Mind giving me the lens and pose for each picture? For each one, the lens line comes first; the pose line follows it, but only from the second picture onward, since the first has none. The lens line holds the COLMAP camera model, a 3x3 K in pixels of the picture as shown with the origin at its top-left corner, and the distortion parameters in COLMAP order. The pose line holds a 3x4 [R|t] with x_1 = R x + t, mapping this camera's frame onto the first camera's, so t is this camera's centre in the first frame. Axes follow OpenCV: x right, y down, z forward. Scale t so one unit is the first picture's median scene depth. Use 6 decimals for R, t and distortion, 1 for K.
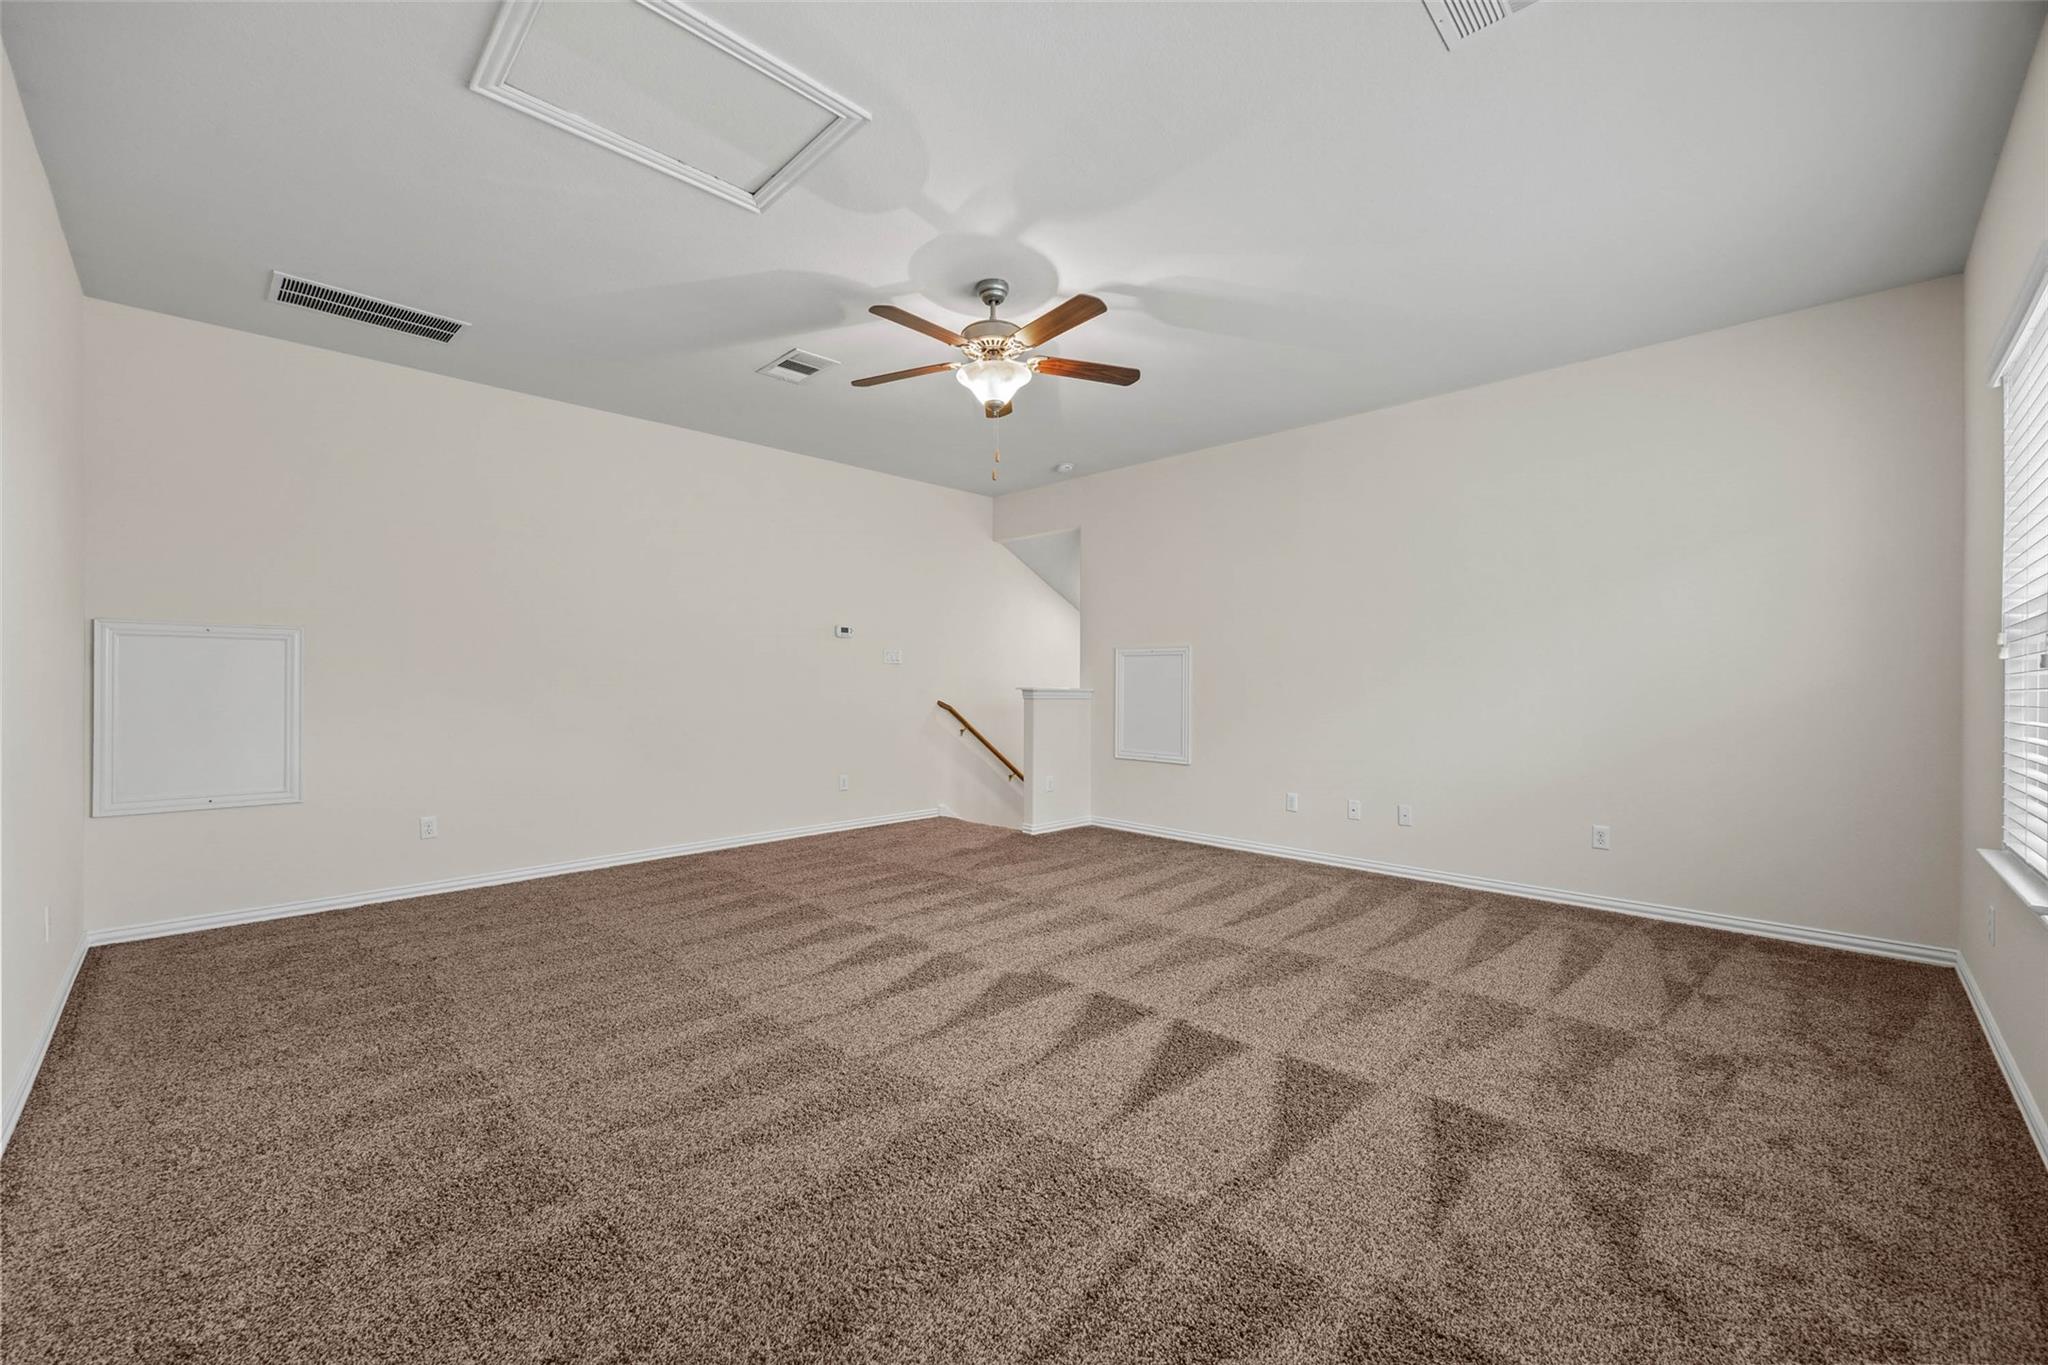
lens RADIAL K [[802.4, 0, 1038.0], [0, 802.4, 687.2], [0, 0, 1]] dist [-0.000891, -0.000678]
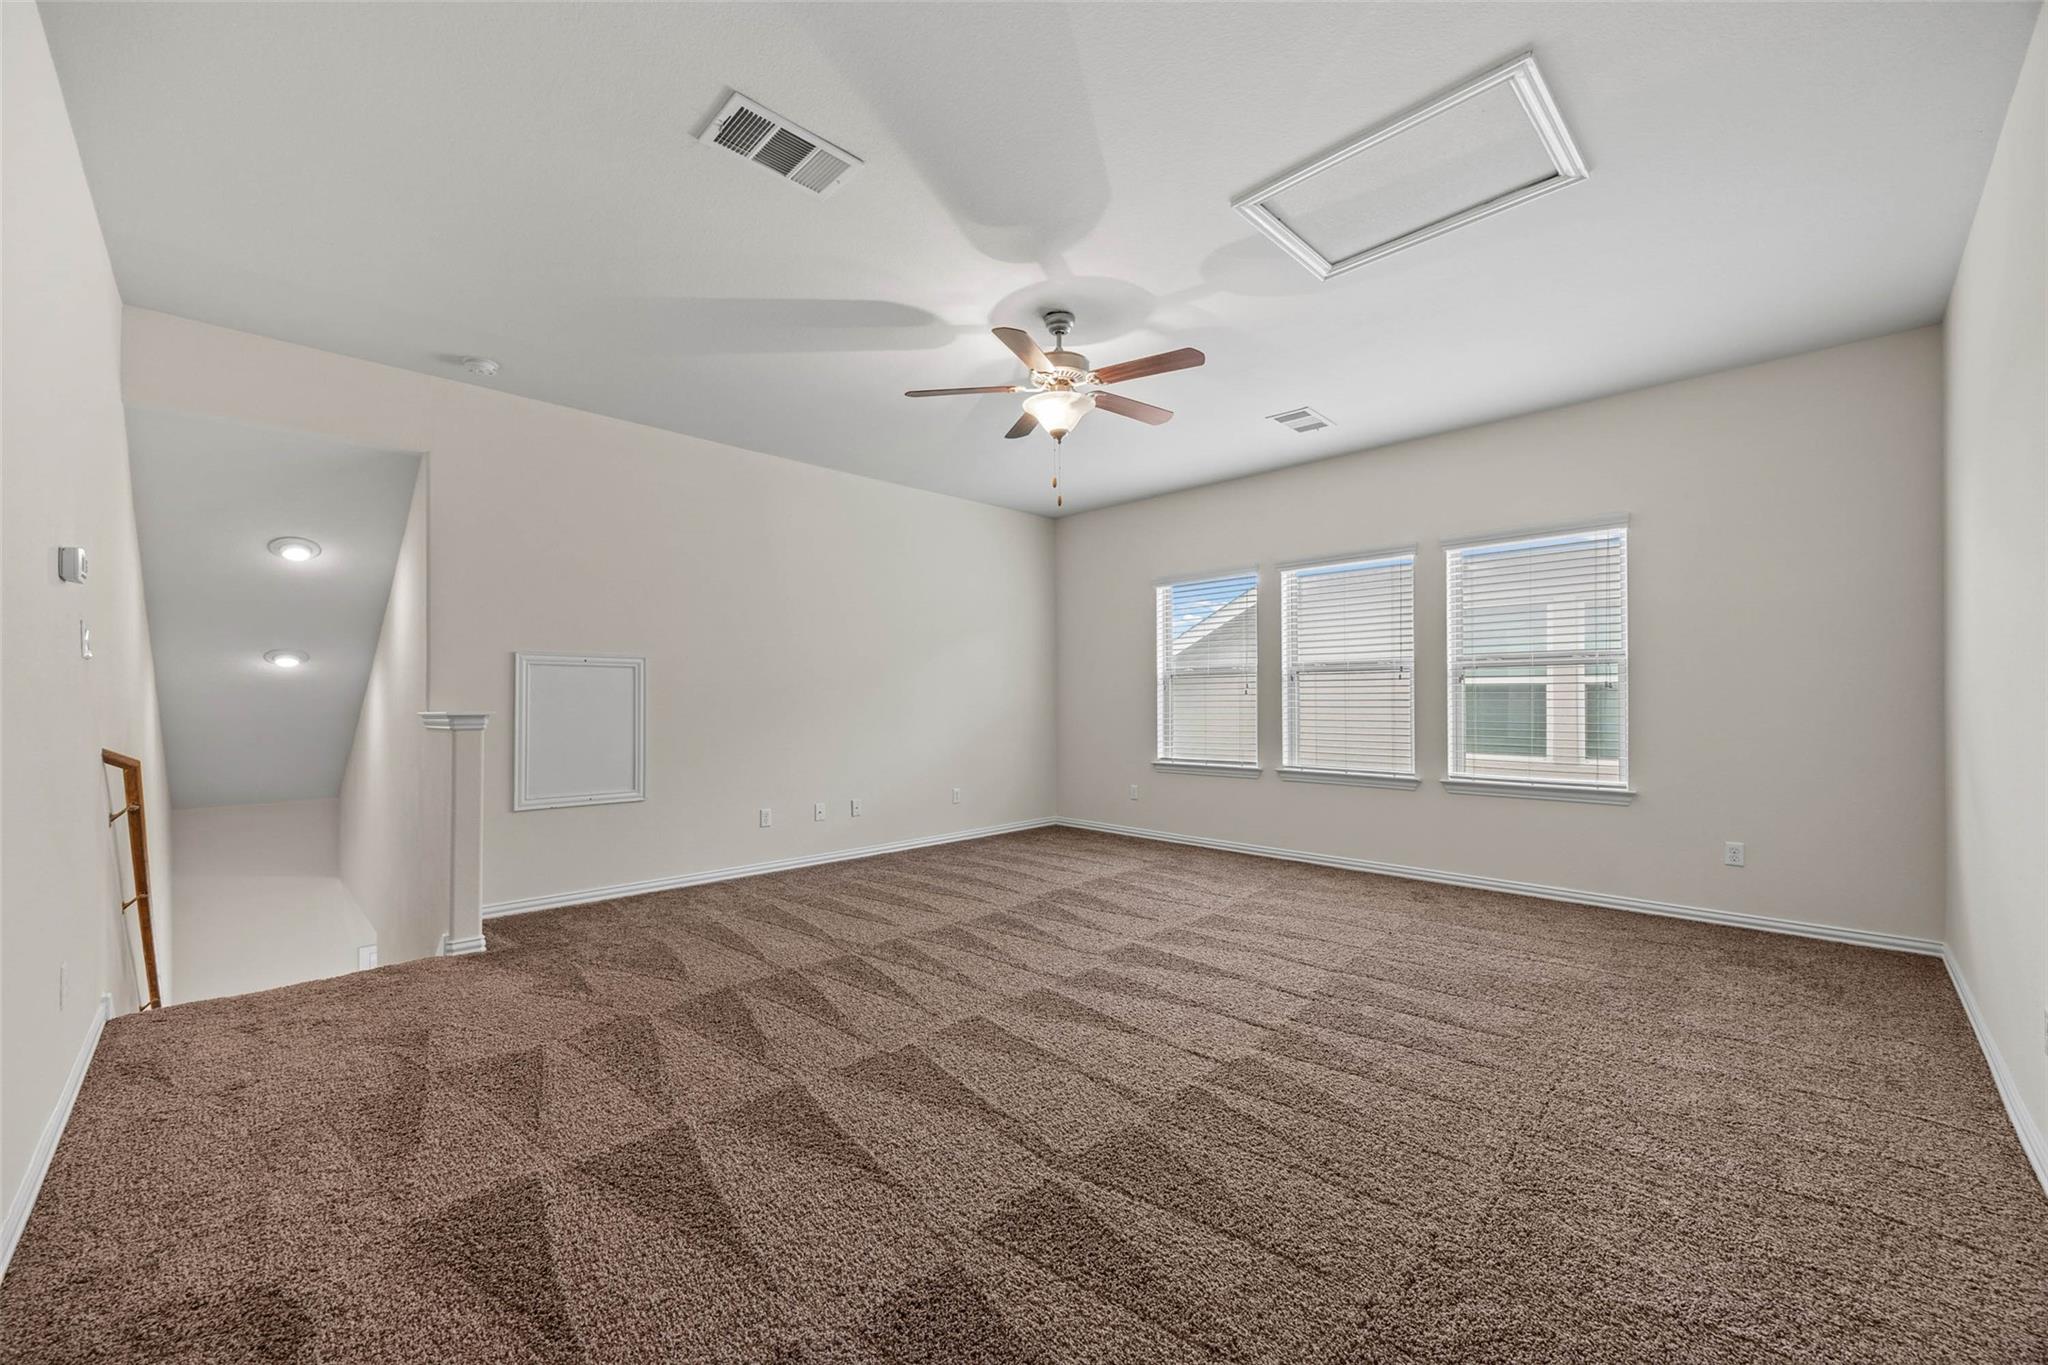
lens RADIAL K [[802.4, 0, 1038.0], [0, 802.4, 687.2], [0, 0, 1]] dist [-0.000891, -0.000678]
pose [[0.016072, 0.006596, 0.999849, -1.012942], [0.007176, 0.999952, -0.006712, -0.016587], [-0.999845, 0.007283, 0.016024, 0.948574]]
